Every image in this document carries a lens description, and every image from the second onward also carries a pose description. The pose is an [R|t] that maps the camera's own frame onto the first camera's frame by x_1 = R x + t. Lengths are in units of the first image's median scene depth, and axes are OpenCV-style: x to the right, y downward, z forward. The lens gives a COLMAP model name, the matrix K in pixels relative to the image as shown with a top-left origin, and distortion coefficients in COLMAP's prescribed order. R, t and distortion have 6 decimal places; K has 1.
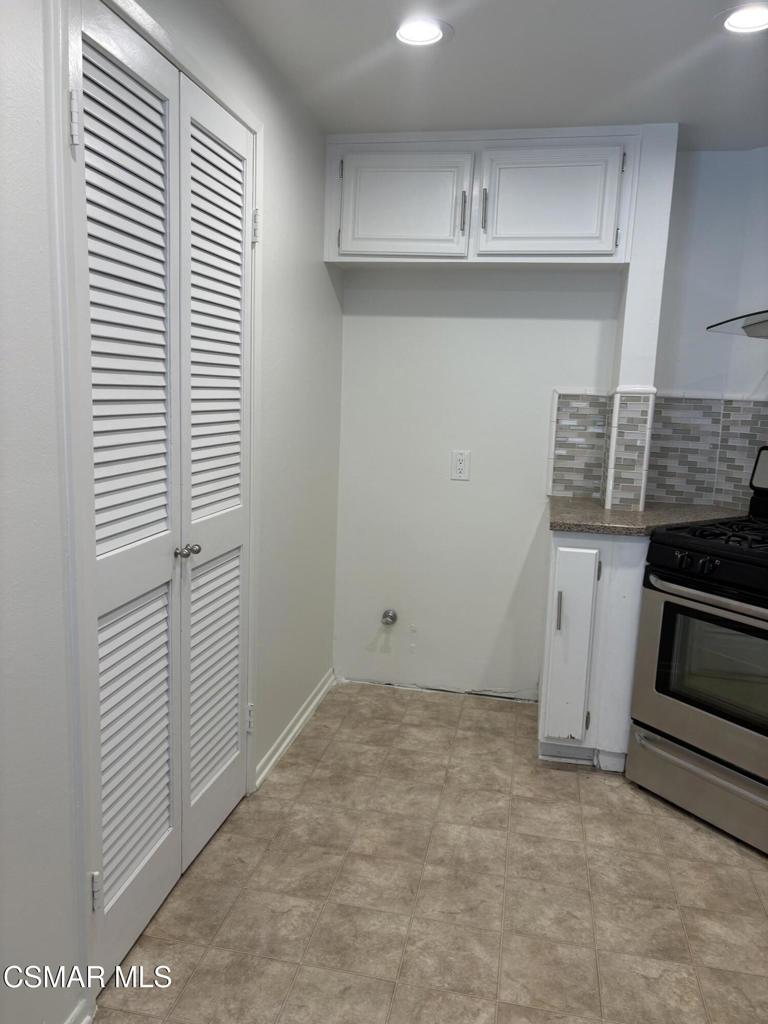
lens RADIAL K [[765.1, 0, 382.8], [0, 765.1, 518.0], [0, 0, 1]] dist [0.010751, 0.003347]
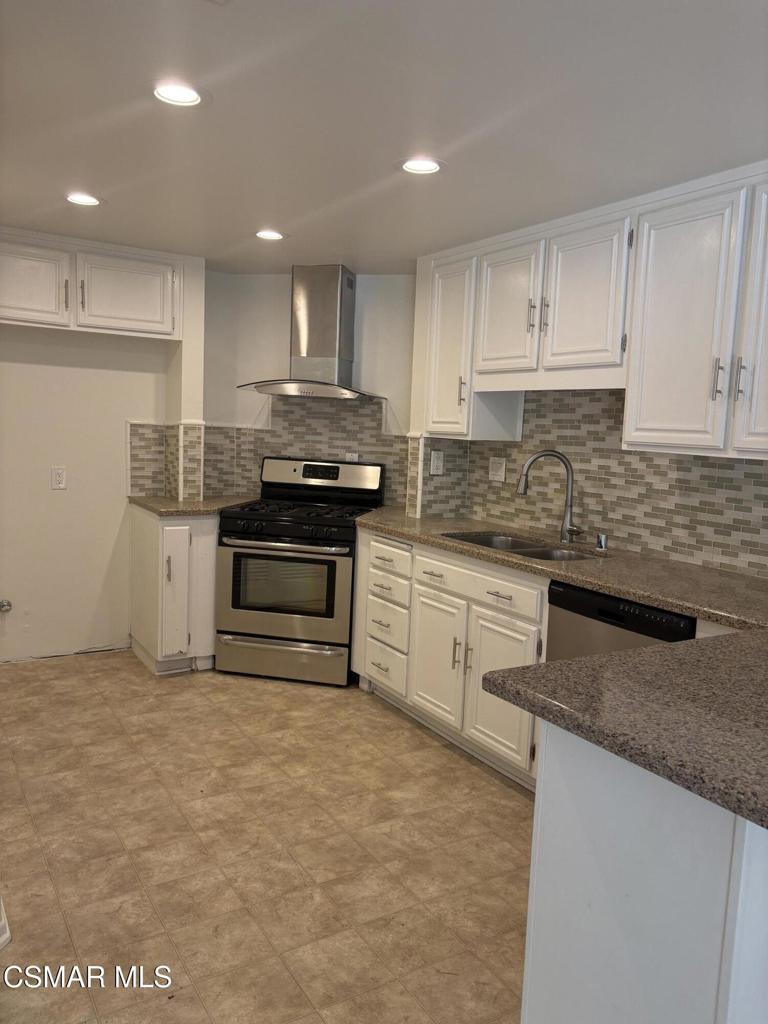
lens RADIAL K [[765.1, 0, 382.8], [0, 765.1, 518.0], [0, 0, 1]] dist [0.010751, 0.003347]
pose [[0.726459, -0.086155, 0.681788, -0.458969], [0.095882, 0.995113, 0.023584, 0.024403], [-0.680488, 0.048238, 0.731170, -0.379969]]
